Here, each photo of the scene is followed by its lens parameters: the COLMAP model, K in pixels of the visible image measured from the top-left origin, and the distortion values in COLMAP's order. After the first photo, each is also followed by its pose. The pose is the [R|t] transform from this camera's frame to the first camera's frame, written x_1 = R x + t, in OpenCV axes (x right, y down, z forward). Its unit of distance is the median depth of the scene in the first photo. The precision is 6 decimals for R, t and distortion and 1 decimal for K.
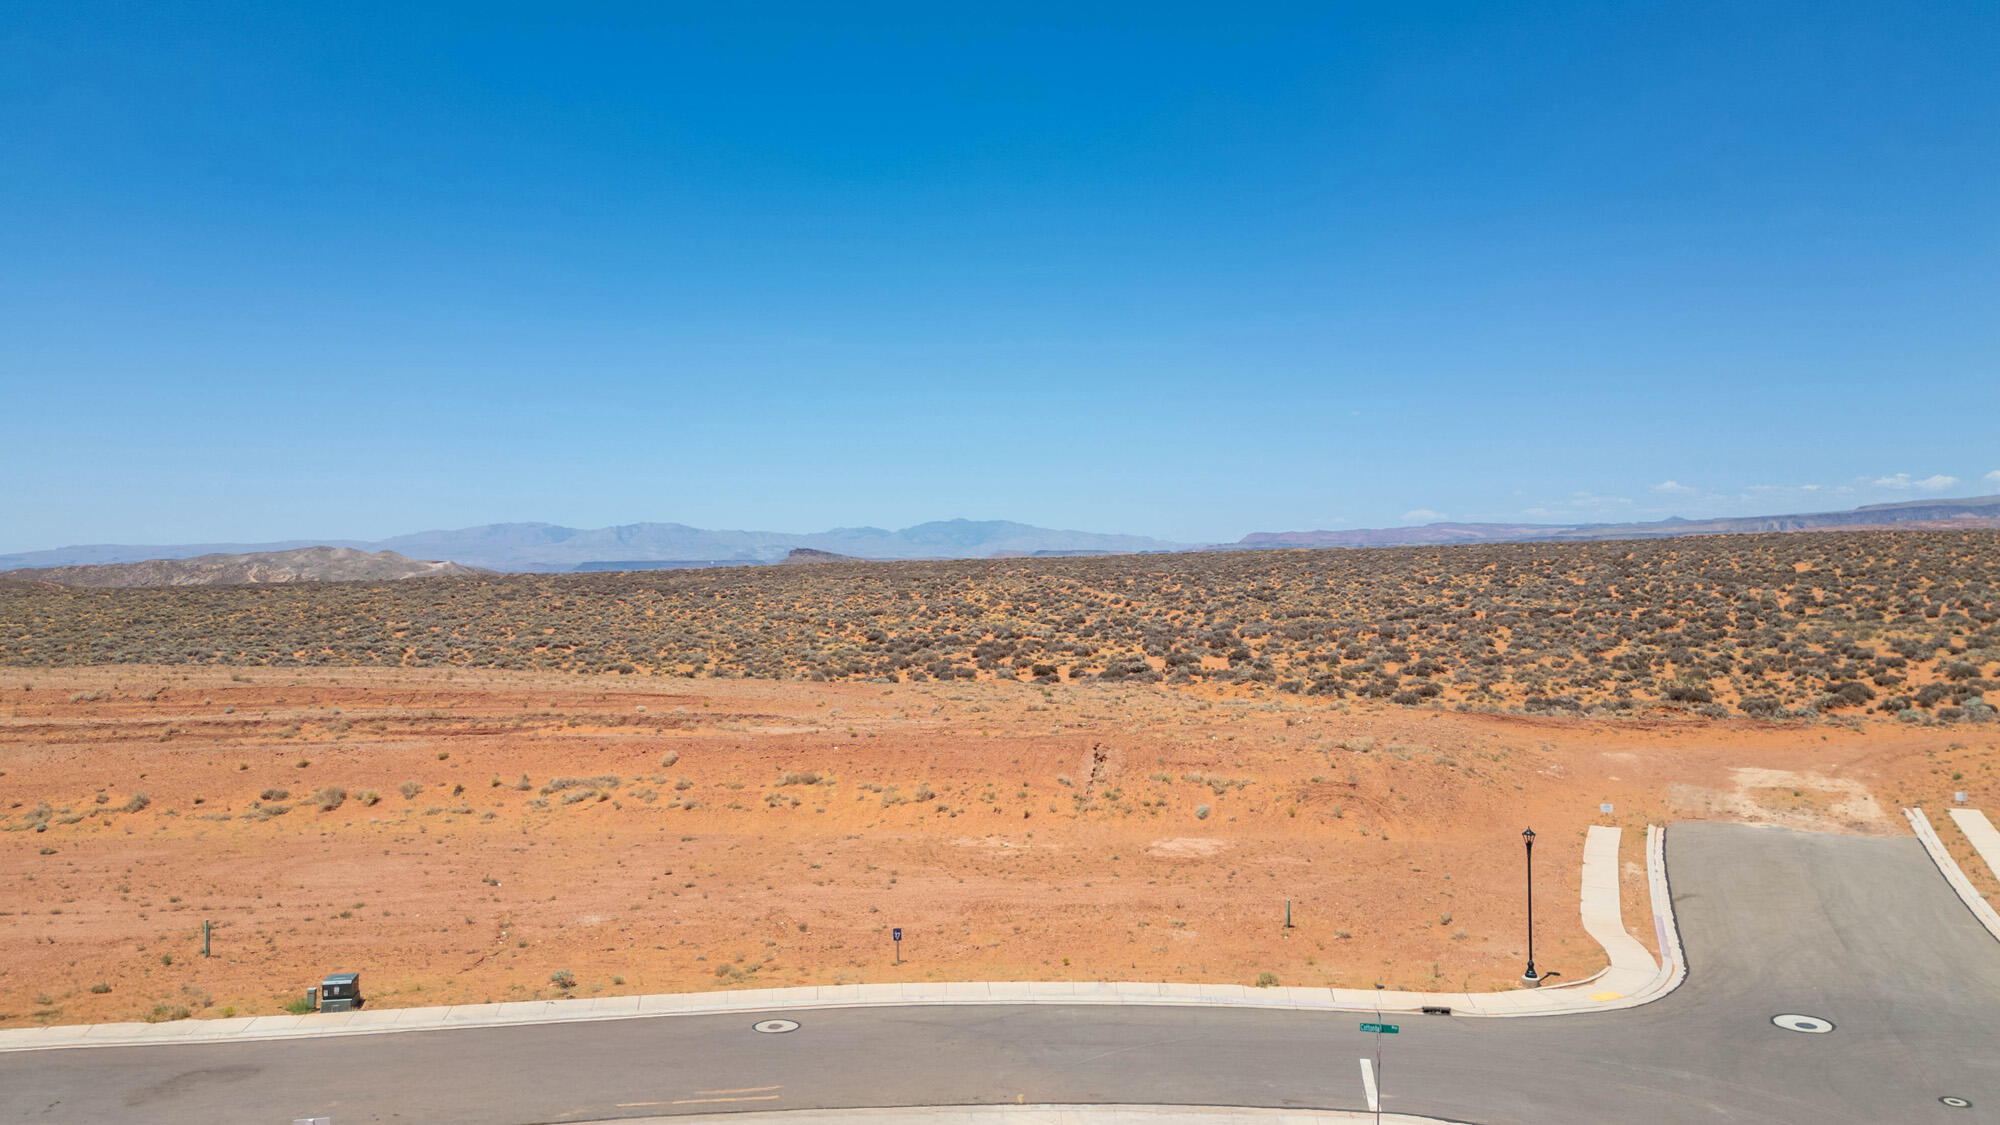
lens RADIAL K [[1438.7, 0, 1000.1], [0, 1438.7, 577.5], [0, 0, 1]] dist [0.078500, -0.083407]
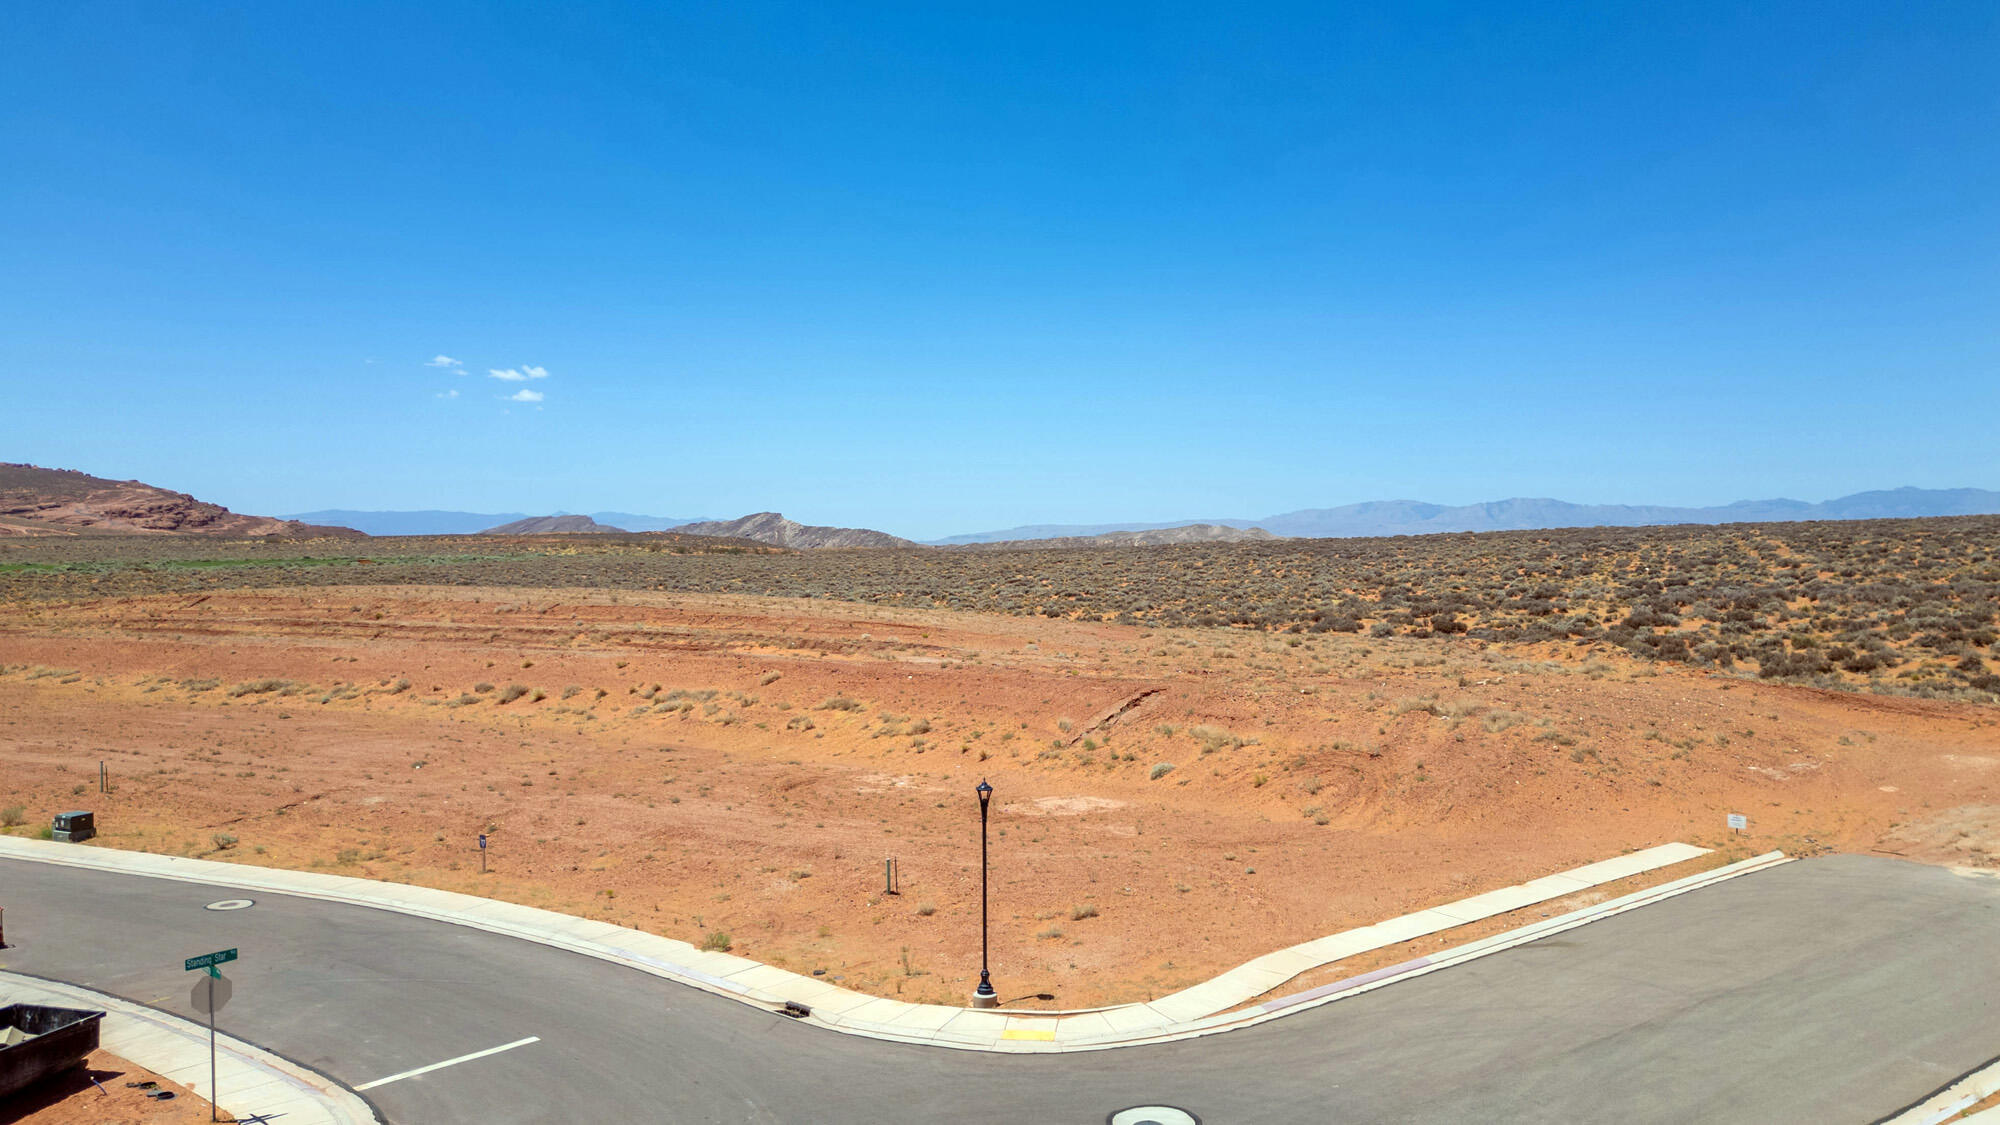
lens RADIAL K [[1438.7, 0, 998.3], [0, 1438.7, 565.6], [0, 0, 1]] dist [0.078500, -0.083407]
pose [[0.834228, 0.009636, -0.551335, 0.499613], [-0.005512, 0.999943, 0.009136, 0.040924], [0.551392, -0.004583, 0.834234, 0.279438]]
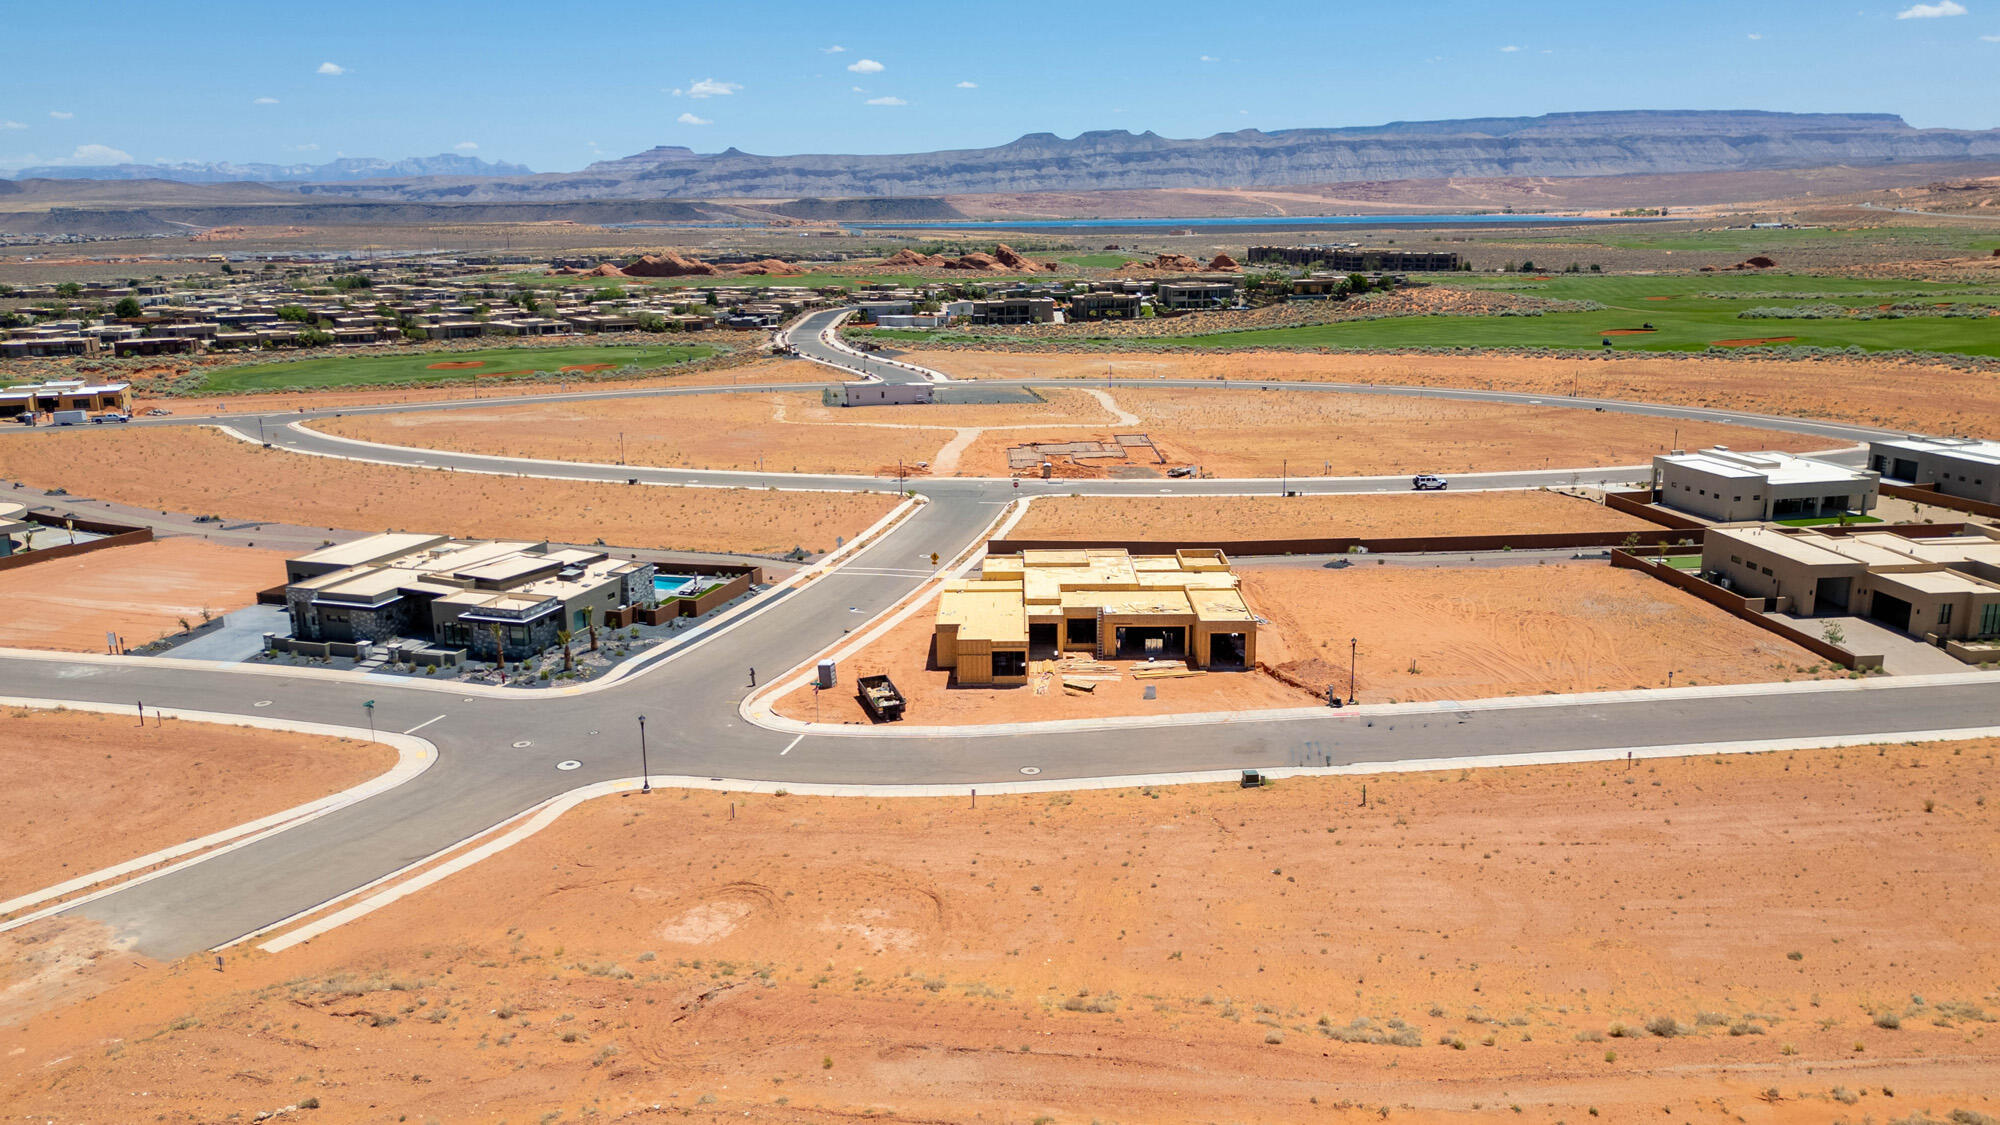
lens RADIAL K [[1438.7, 0, 993.5], [0, 1438.7, 570.3], [0, 0, 1]] dist [0.078500, -0.083407]
pose [[-0.997442, 0.001522, 0.071468, -0.153776], [0.019463, 0.967785, 0.251026, -0.316629], [-0.068784, 0.251775, -0.965338, 1.822035]]
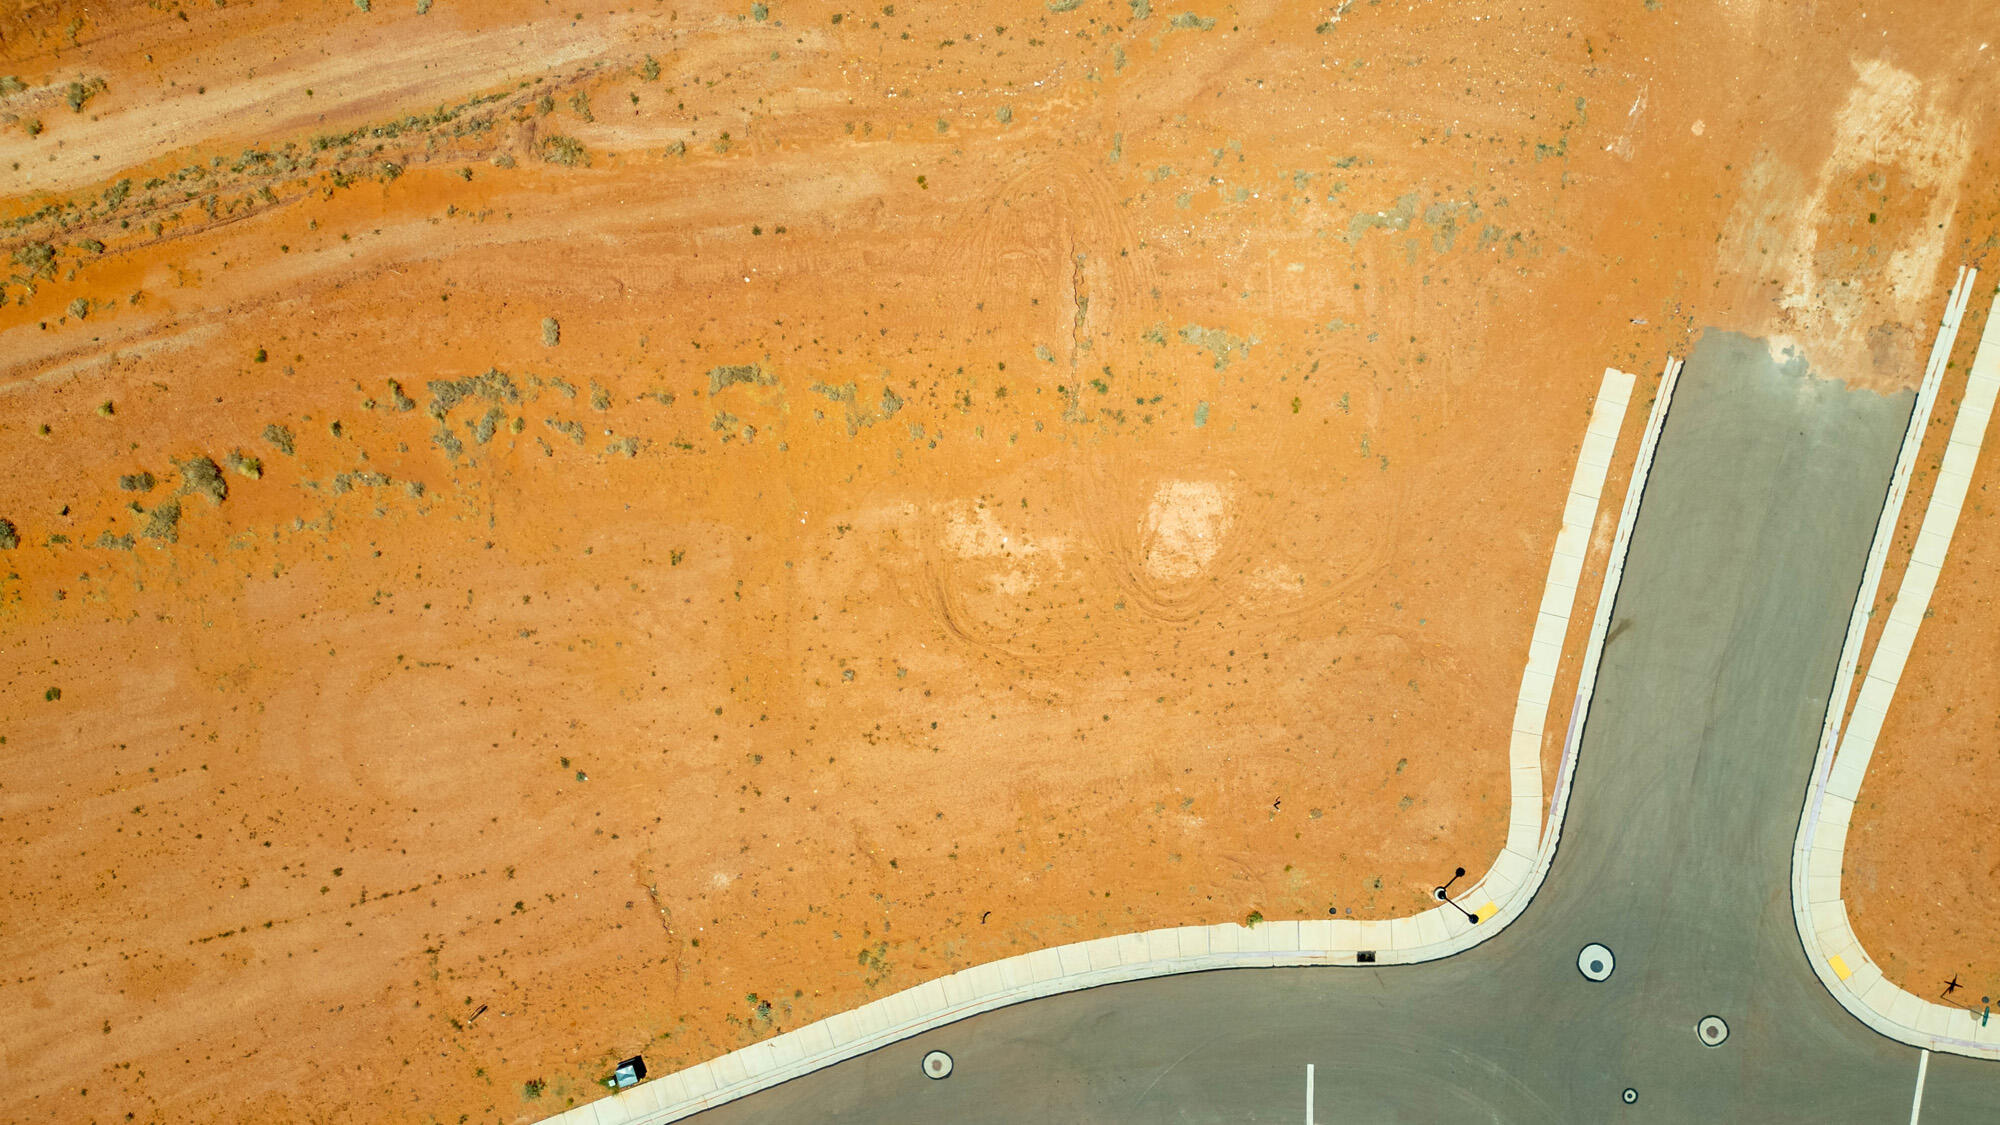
lens RADIAL K [[1438.7, 0, 995.3], [0, 1438.7, 566.0], [0, 0, 1]] dist [0.078500, -0.083407]
pose [[0.986804, -0.161905, 0.001921, -0.006885], [0.001539, 0.021242, 0.999773, -0.750295], [-0.161909, -0.986578, 0.021211, 0.896276]]
